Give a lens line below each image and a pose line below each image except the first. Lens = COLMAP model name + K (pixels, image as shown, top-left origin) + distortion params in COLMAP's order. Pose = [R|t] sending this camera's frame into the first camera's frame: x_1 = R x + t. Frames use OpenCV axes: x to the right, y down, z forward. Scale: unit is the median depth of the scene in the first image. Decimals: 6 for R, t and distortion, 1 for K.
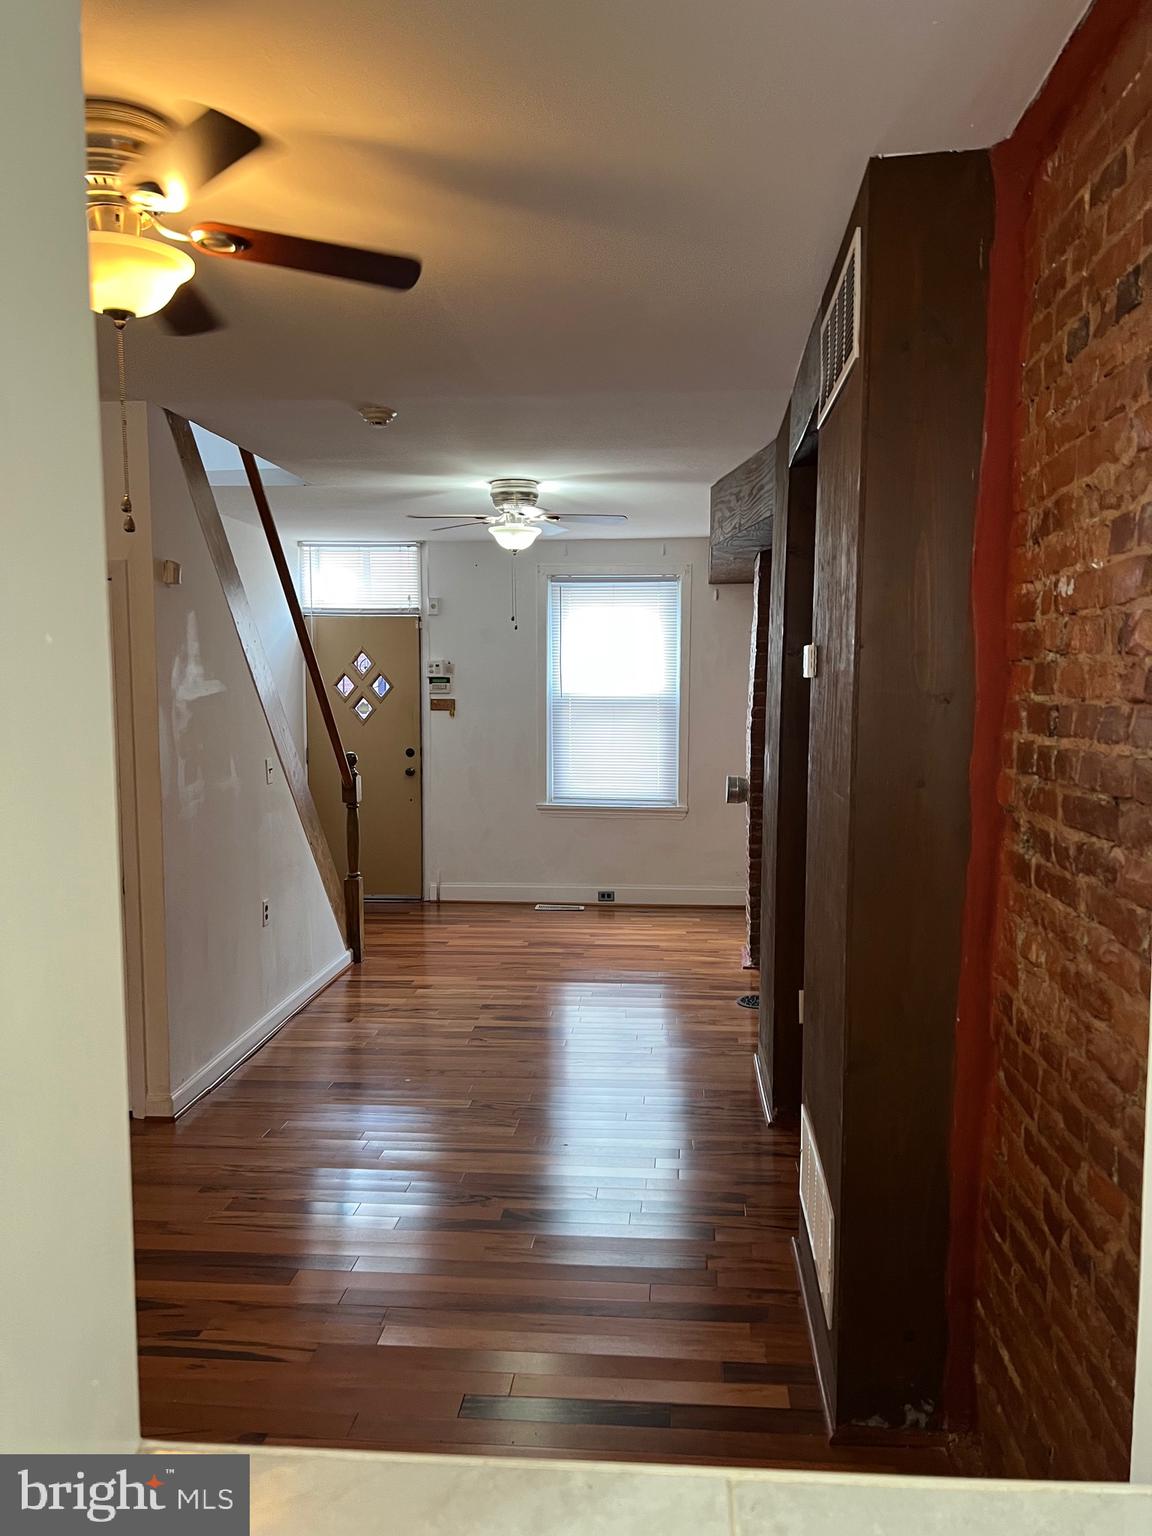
lens RADIAL K [[1151.7, 0, 556.3], [0, 1151.7, 793.2], [0, 0, 1]] dist [0.125424, -0.195949]
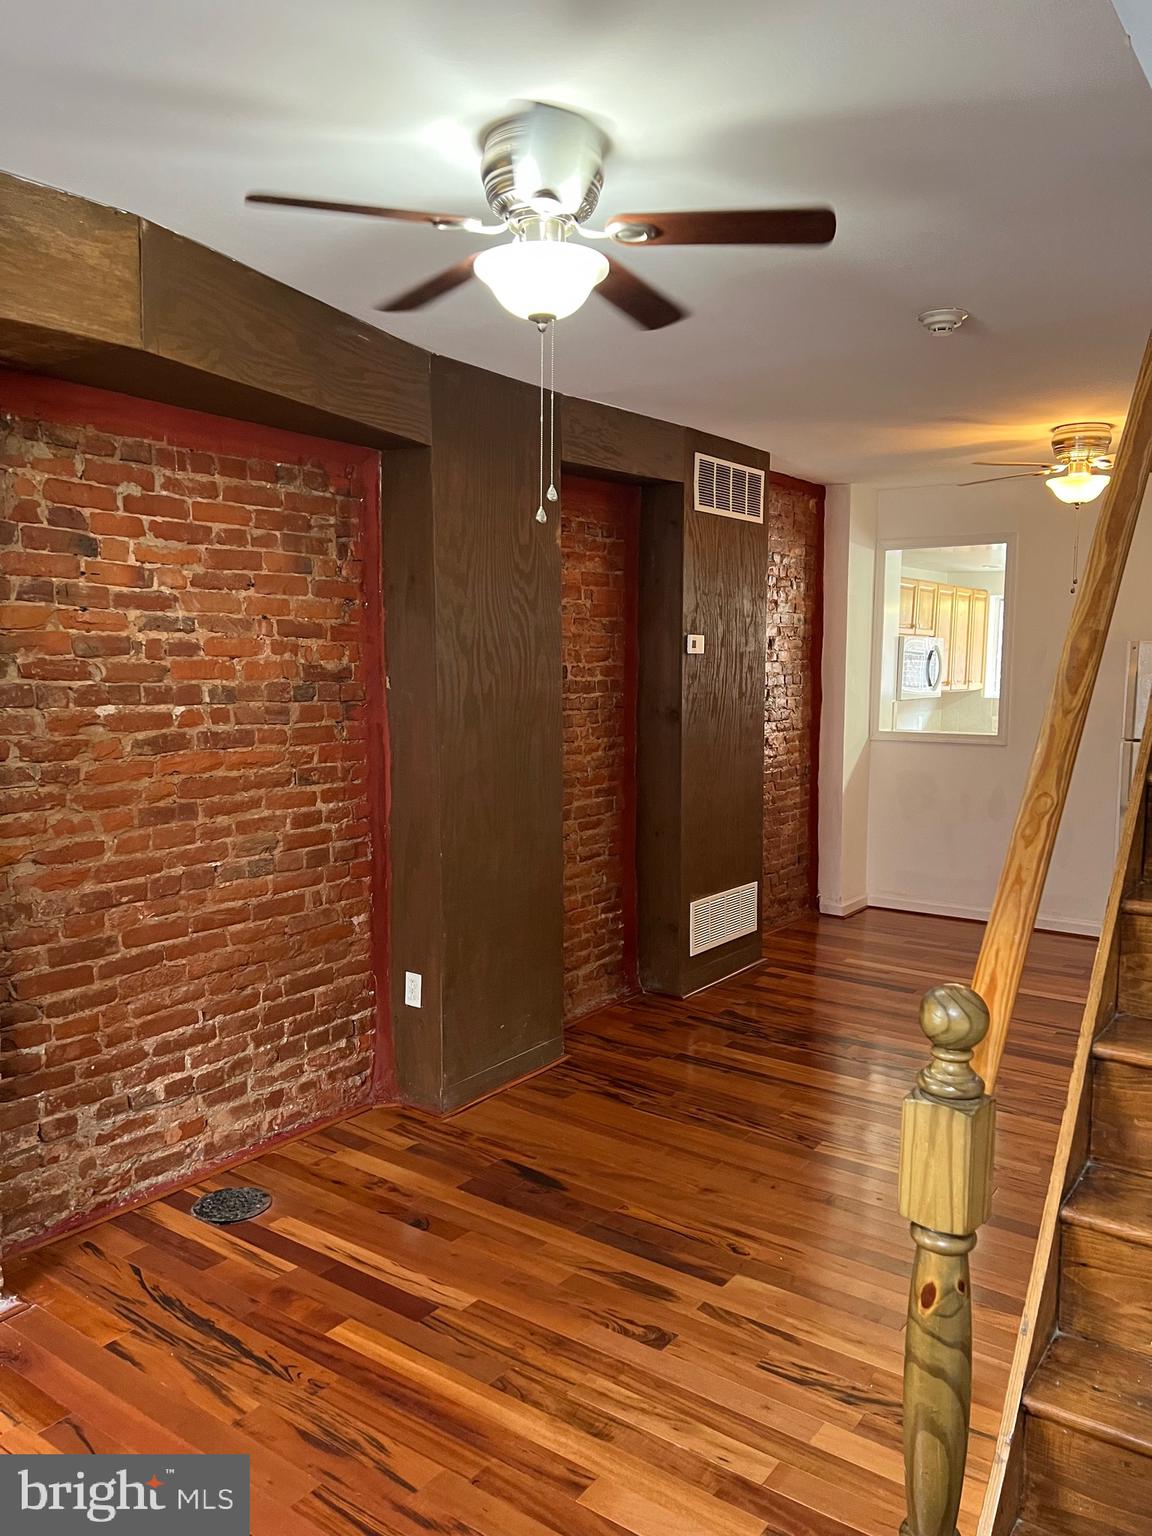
lens RADIAL K [[1151.7, 0, 556.3], [0, 1151.7, 793.2], [0, 0, 1]] dist [0.125424, -0.195949]
pose [[-0.864652, -0.058917, 0.498905, -0.239380], [0.052158, 0.977204, 0.205796, -0.133287], [-0.499657, 0.203964, -0.841868, 1.307149]]
